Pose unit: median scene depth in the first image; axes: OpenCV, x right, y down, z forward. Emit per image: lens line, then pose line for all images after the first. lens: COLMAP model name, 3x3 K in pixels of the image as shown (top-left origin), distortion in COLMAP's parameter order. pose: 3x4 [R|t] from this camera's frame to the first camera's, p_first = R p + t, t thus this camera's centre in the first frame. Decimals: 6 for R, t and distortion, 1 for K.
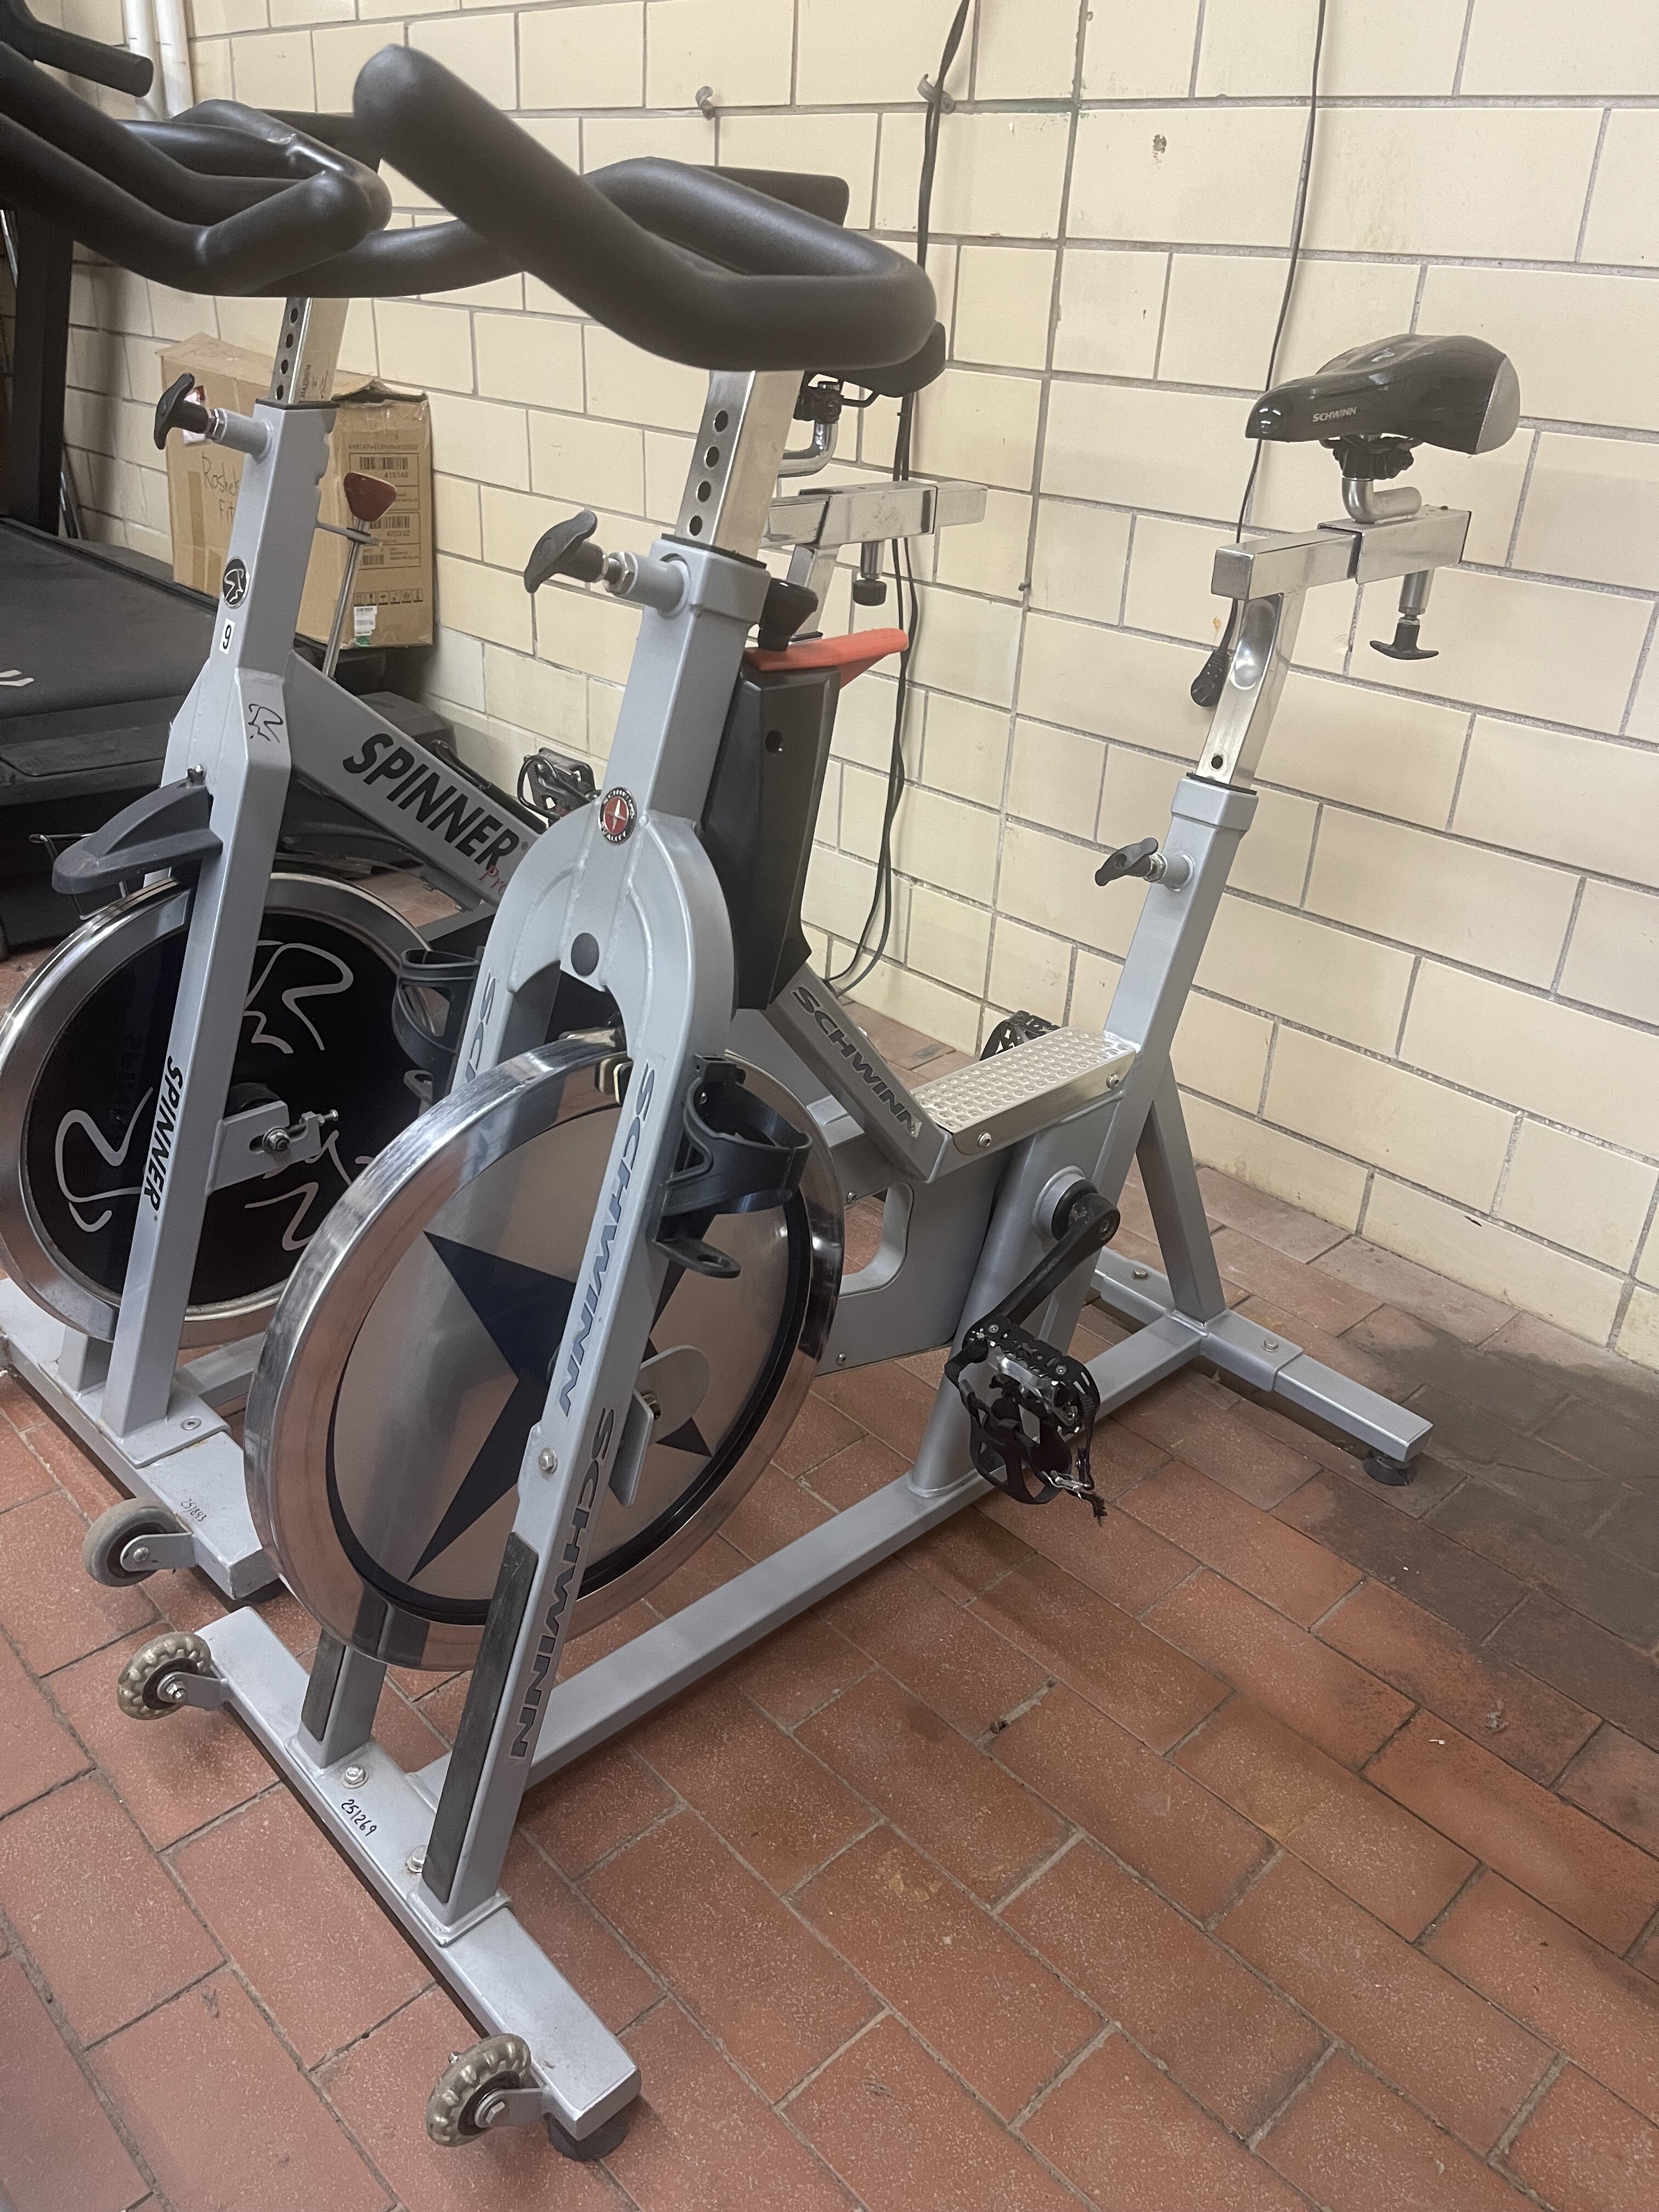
lens RADIAL K [[1669.9, 0, 818.0], [0, 1669.9, 1111.6], [0, 0, 1]] dist [0.052732, -0.060841]
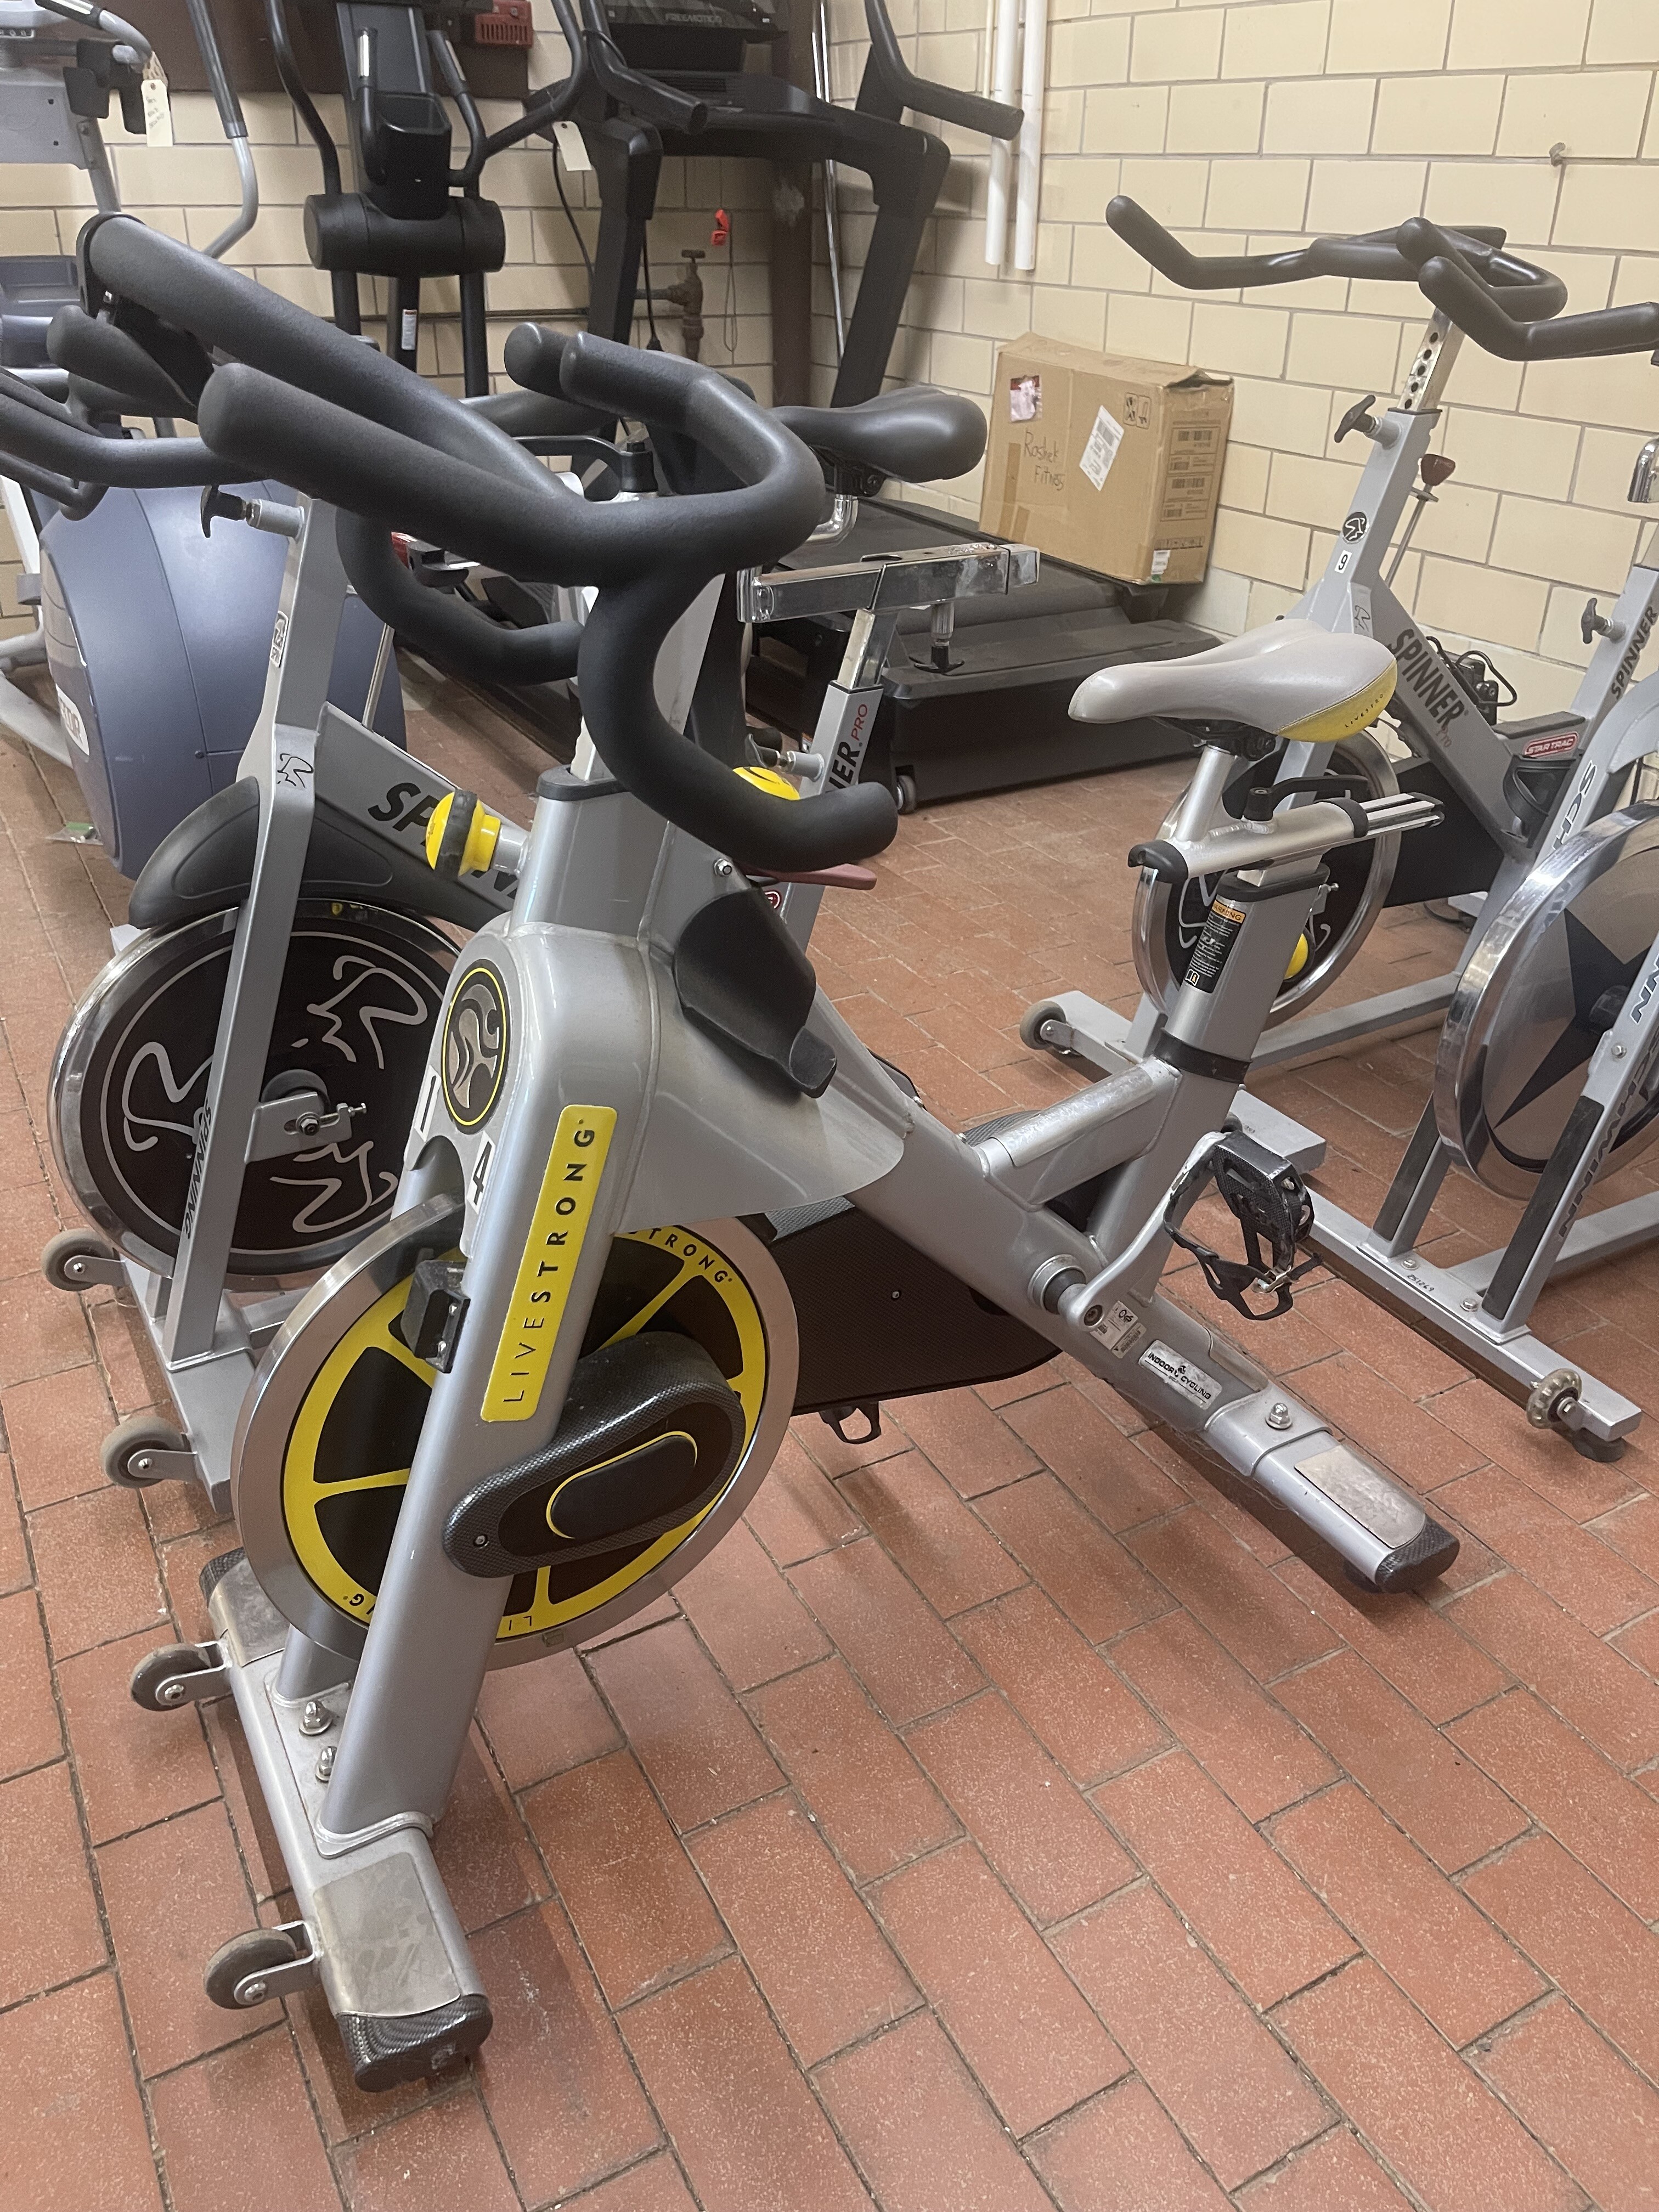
lens RADIAL K [[1669.9, 0, 818.0], [0, 1669.9, 1111.6], [0, 0, 1]] dist [0.052732, -0.060841]
pose [[0.967131, 0.088905, -0.238232, -0.443245], [-0.083030, 0.995946, 0.034601, 0.232093], [0.240342, -0.013683, 0.970592, -0.701574]]
